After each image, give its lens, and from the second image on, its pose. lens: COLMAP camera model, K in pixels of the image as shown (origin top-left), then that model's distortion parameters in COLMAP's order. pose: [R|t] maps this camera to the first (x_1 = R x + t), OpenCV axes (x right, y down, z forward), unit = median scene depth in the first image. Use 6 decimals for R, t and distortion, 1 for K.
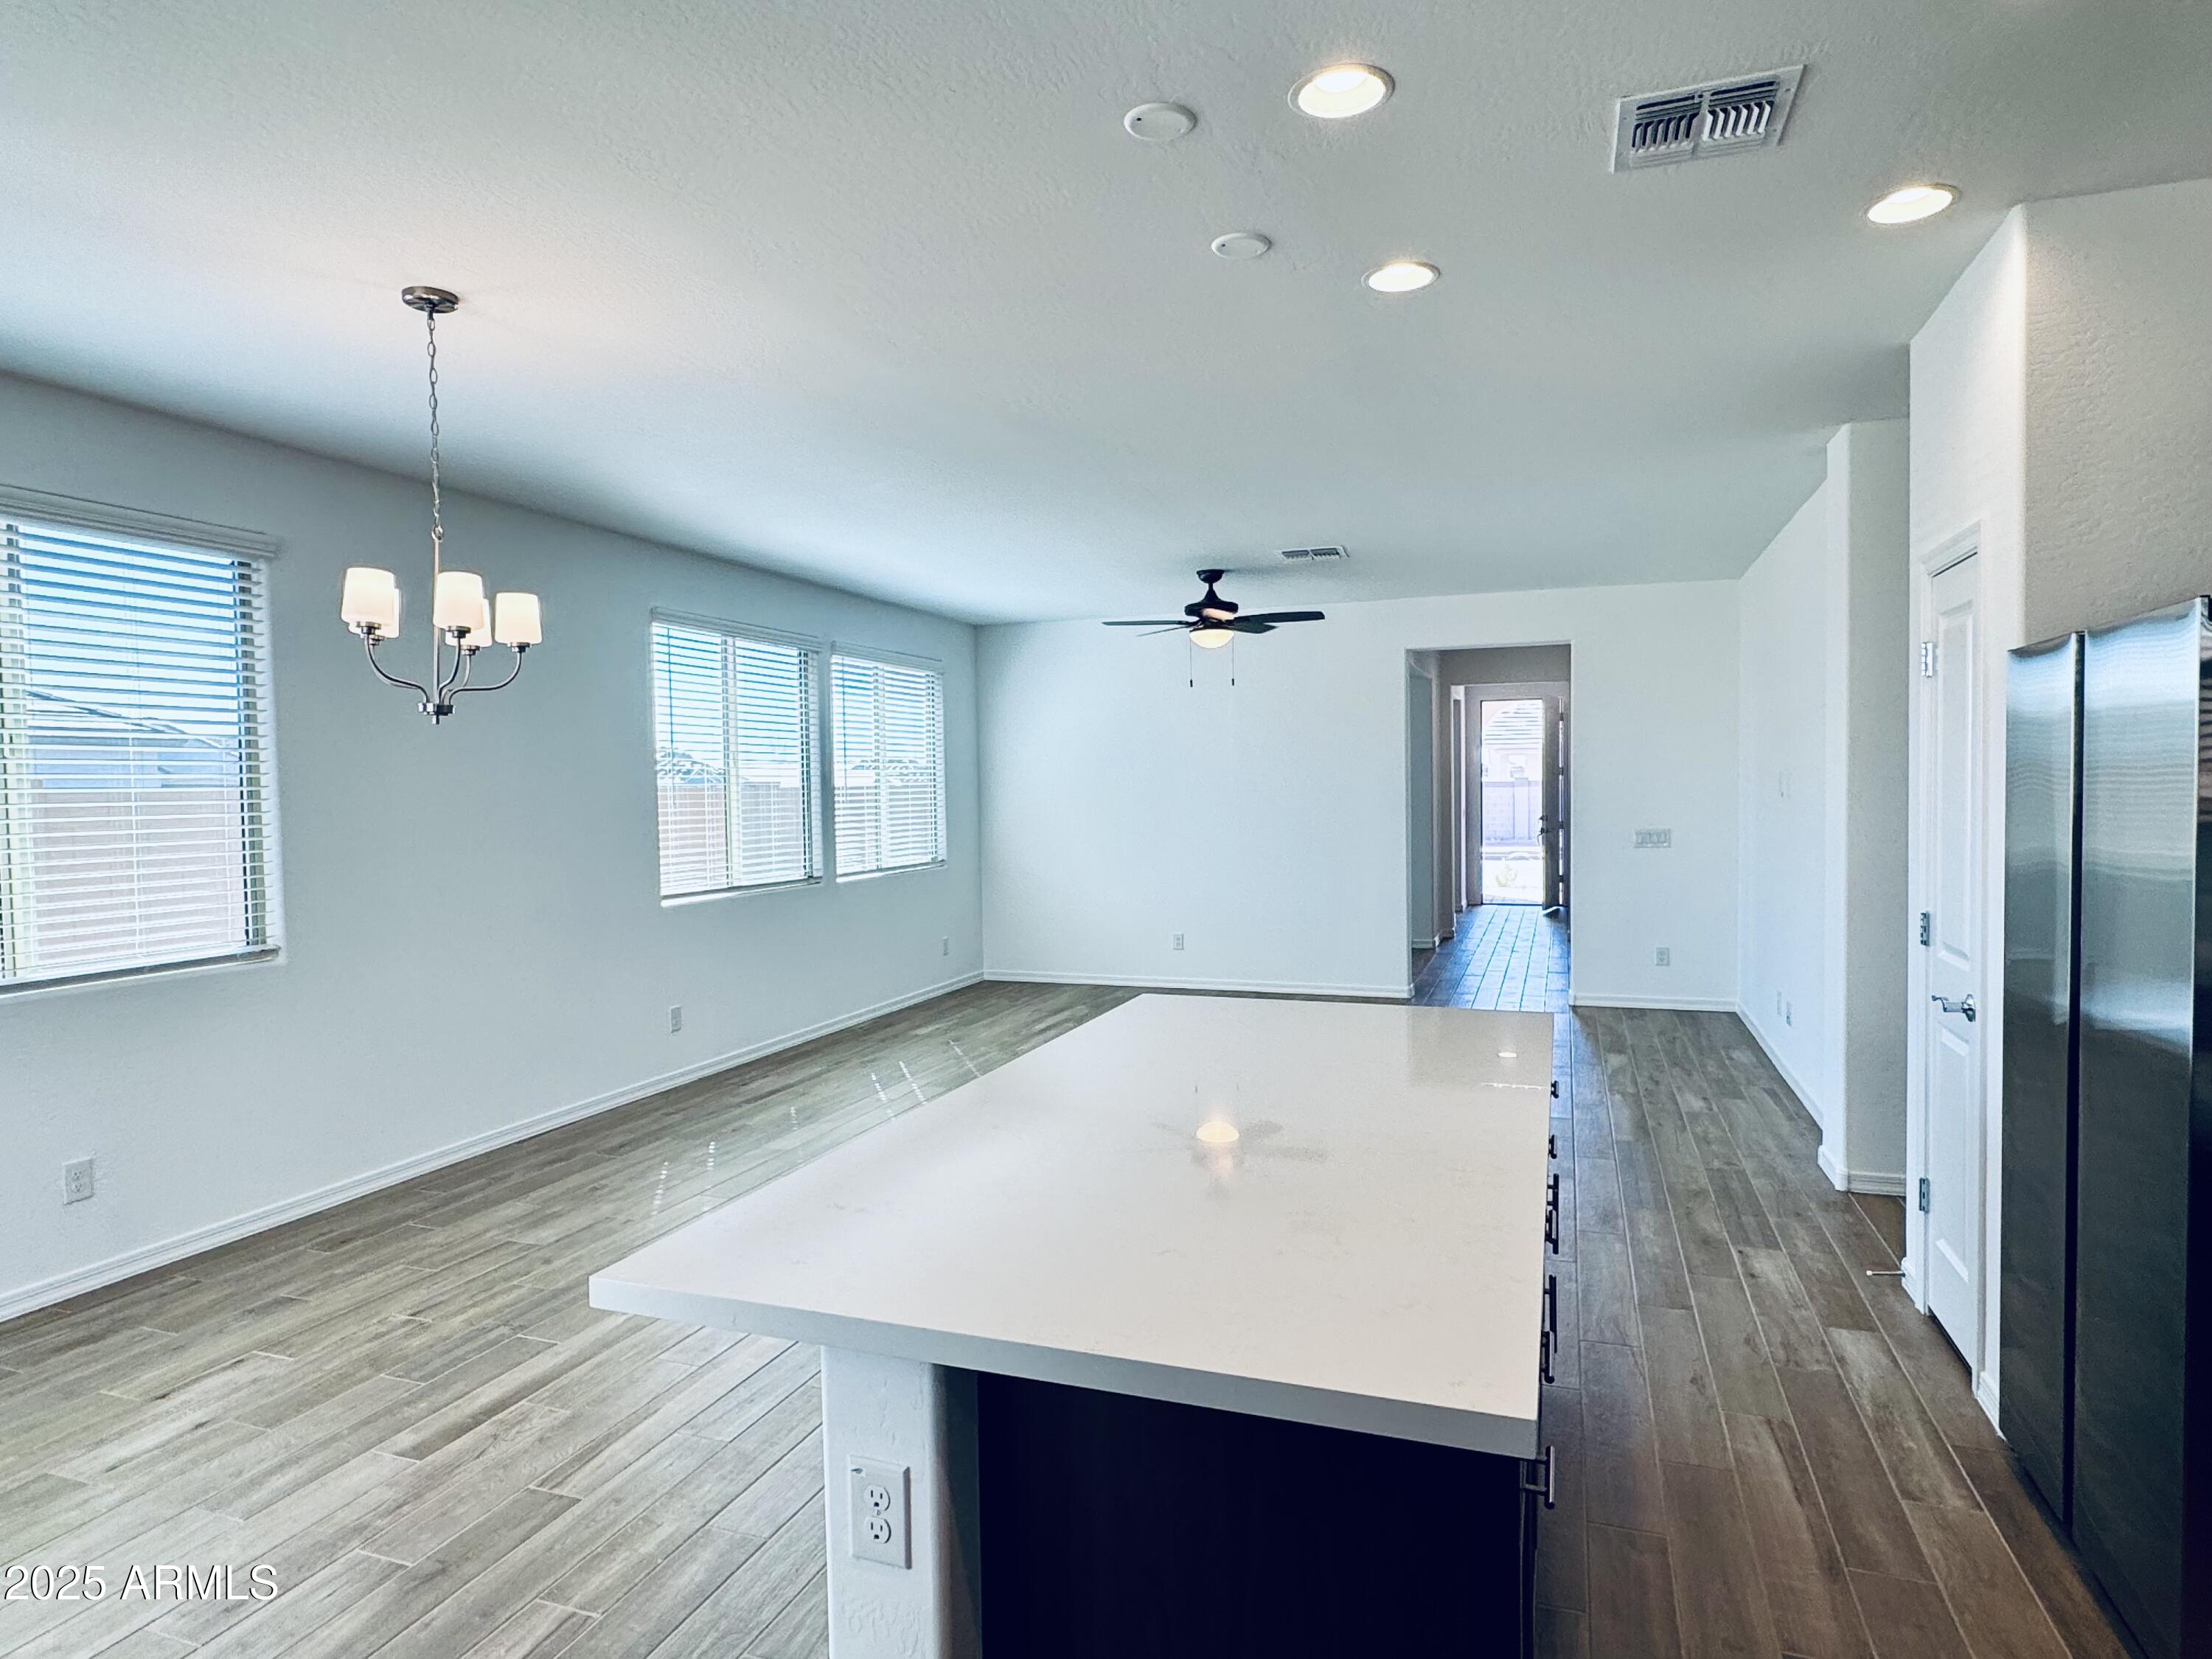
lens RADIAL K [[1283.7, 0, 1096.4], [0, 1283.7, 832.7], [0, 0, 1]] dist [-0.004292, 0.001990]
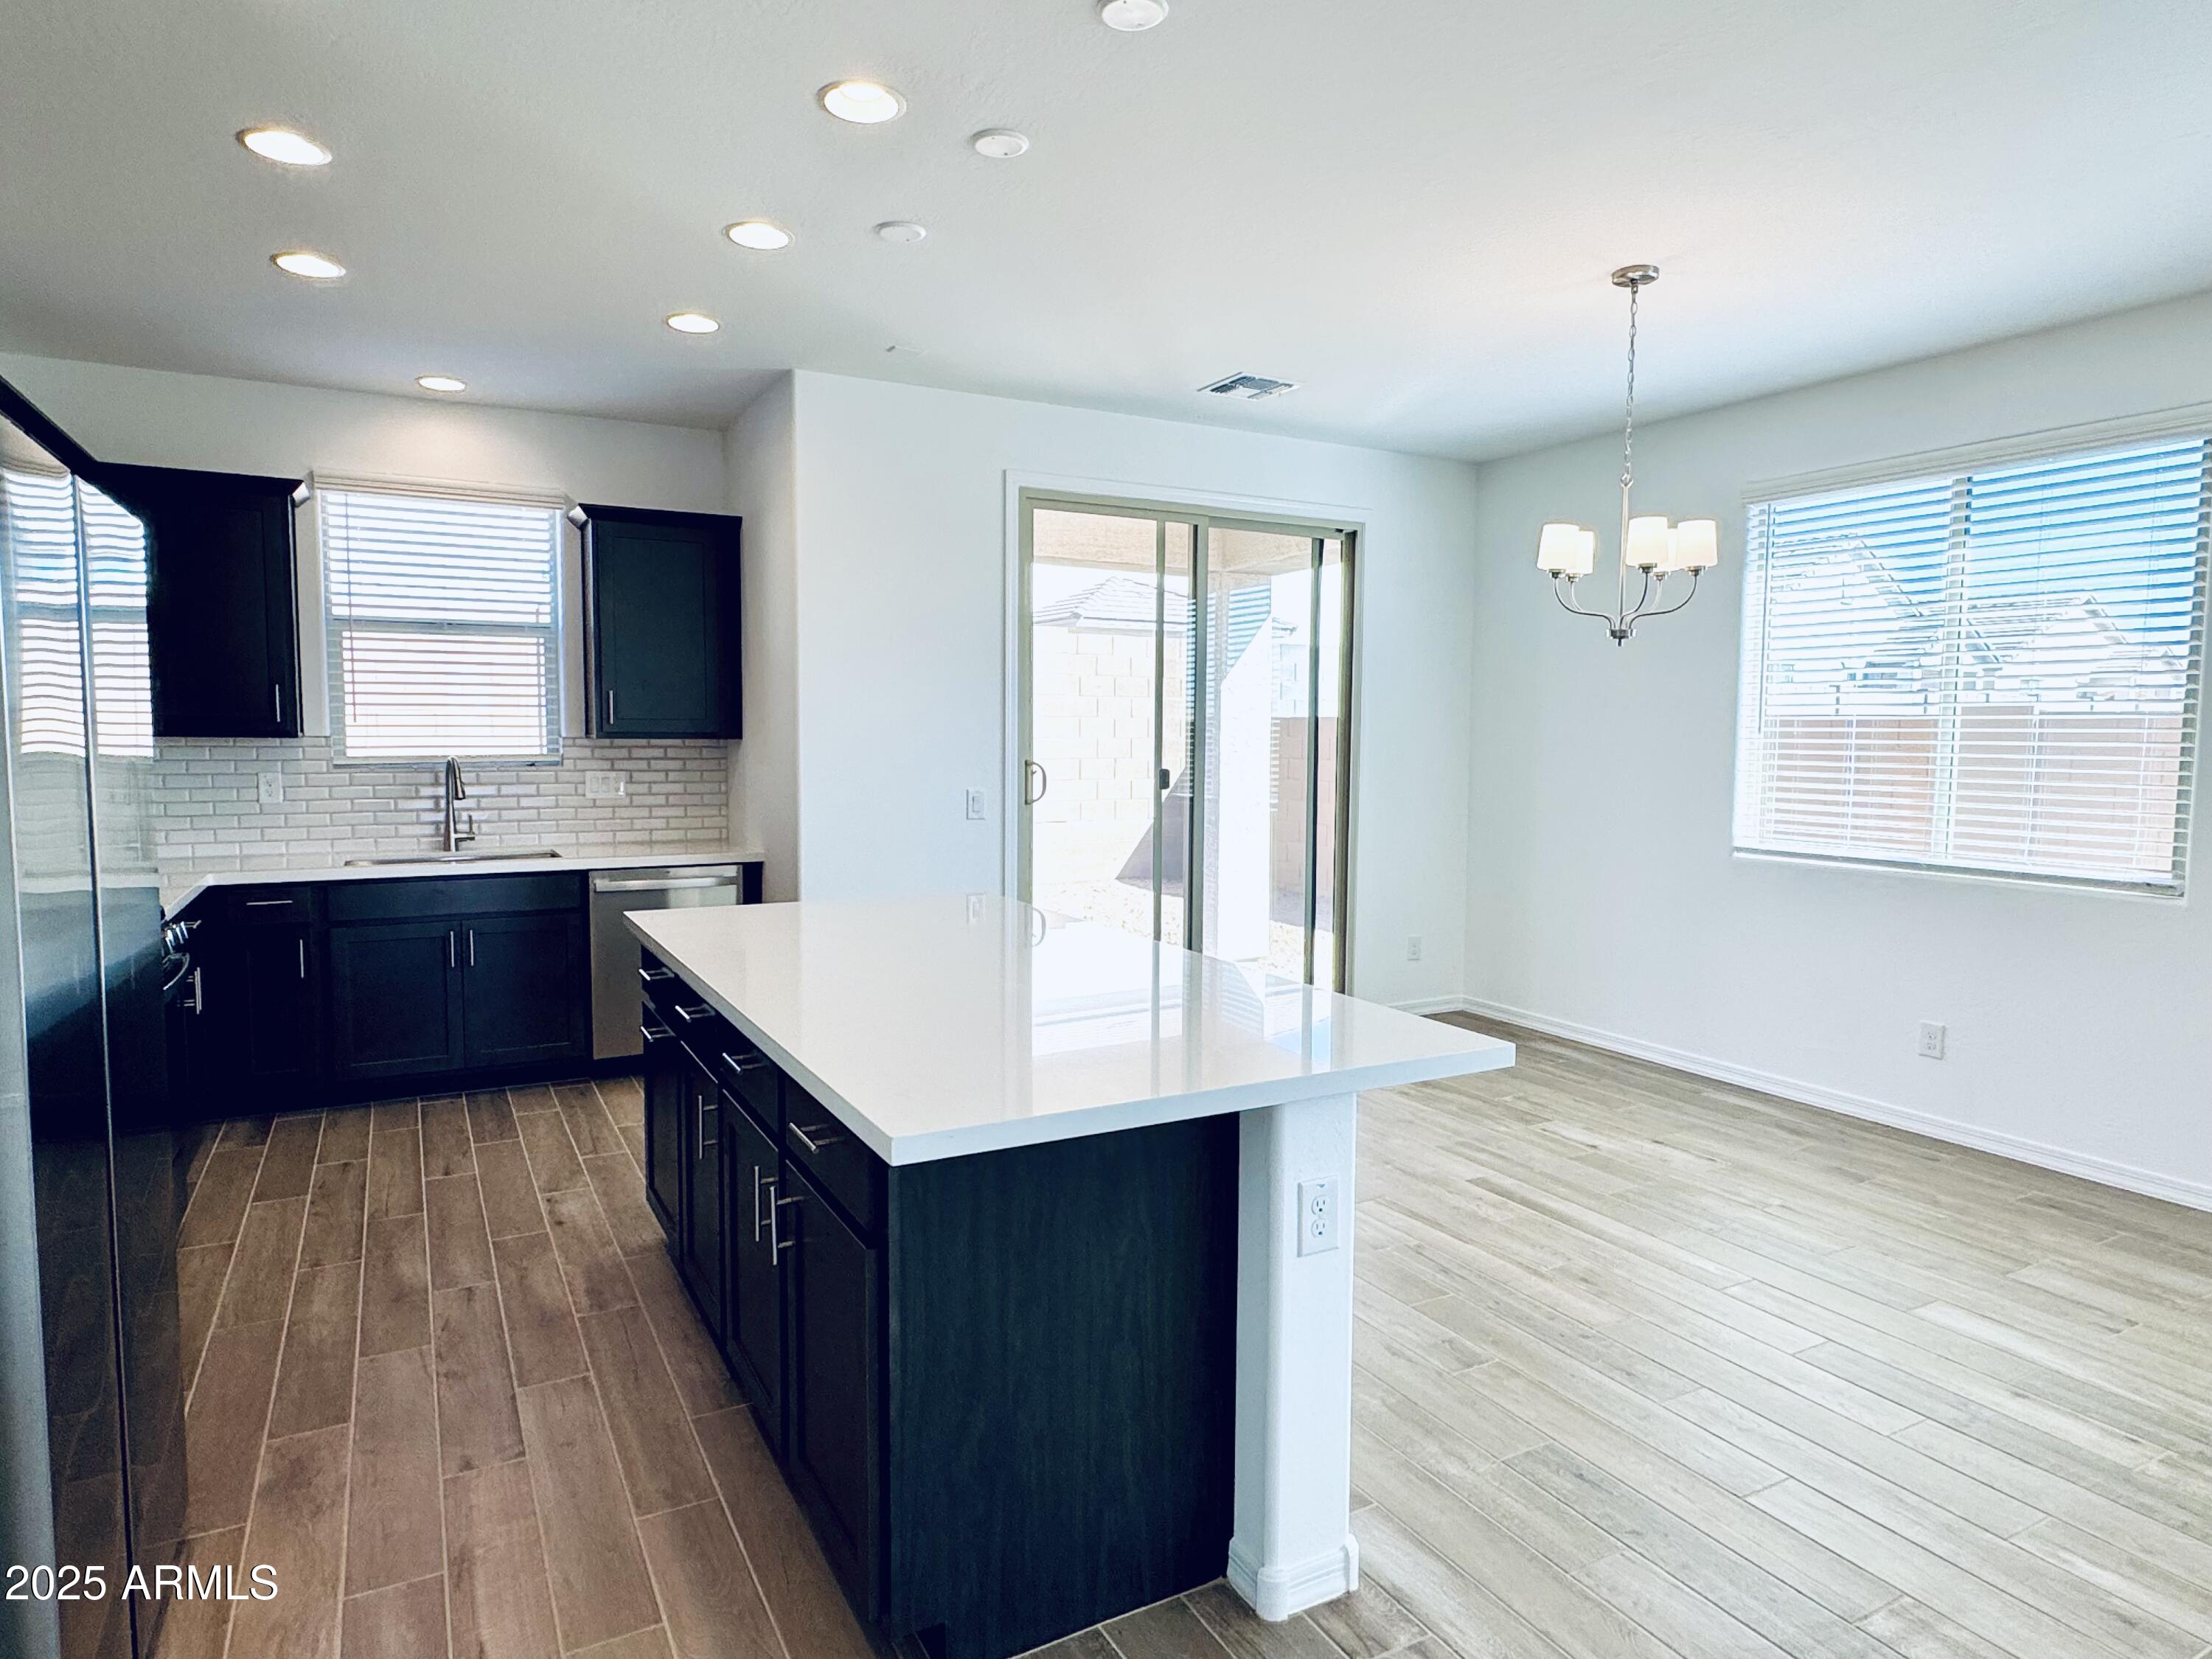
lens RADIAL K [[1283.7, 0, 1085.0], [0, 1283.7, 831.6], [0, 0, 1]] dist [-0.004292, 0.001990]
pose [[-0.665863, 0.071959, -0.742595, 0.621580], [-0.024452, 0.992698, 0.118120, -0.039134], [0.745673, 0.096810, -0.659242, 1.273415]]
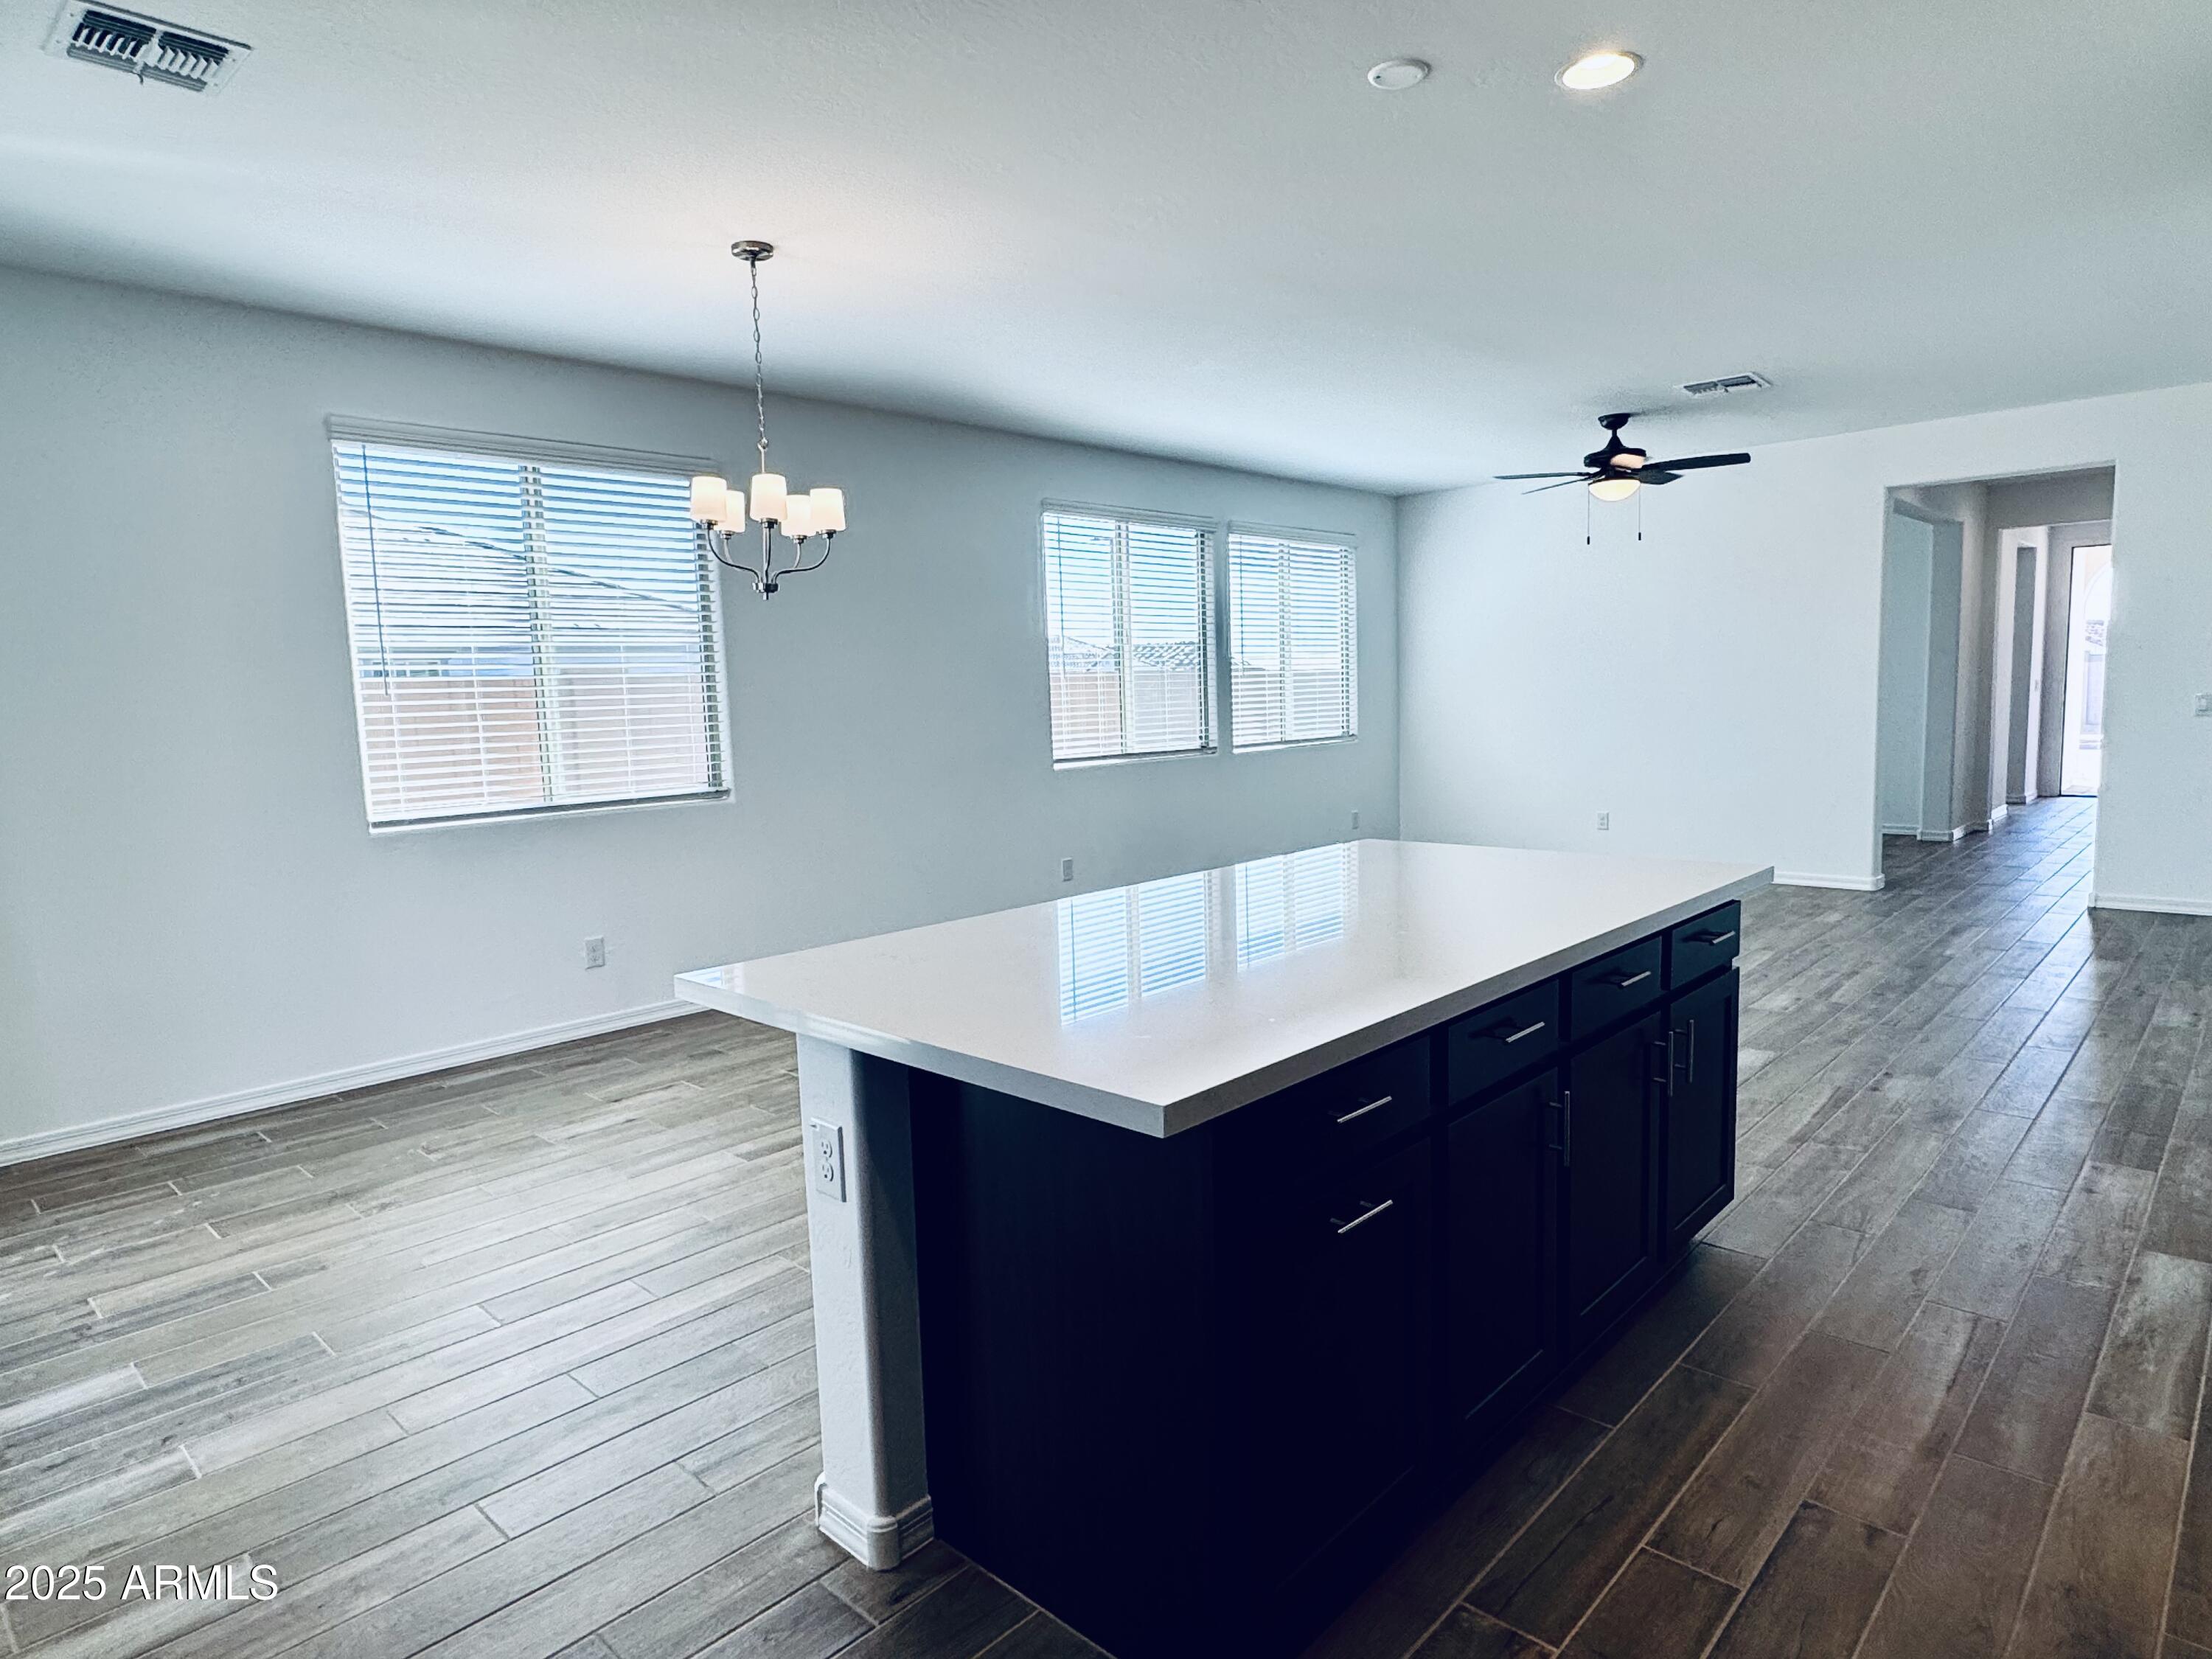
lens RADIAL K [[1283.7, 0, 1093.2], [0, 1283.7, 832.3], [0, 0, 1]] dist [-0.004292, 0.001990]
pose [[0.918489, 0.029508, -0.394344, 0.250116], [0.004004, 0.996467, 0.083890, 0.033824], [0.395426, -0.078631, 0.915126, -0.035257]]
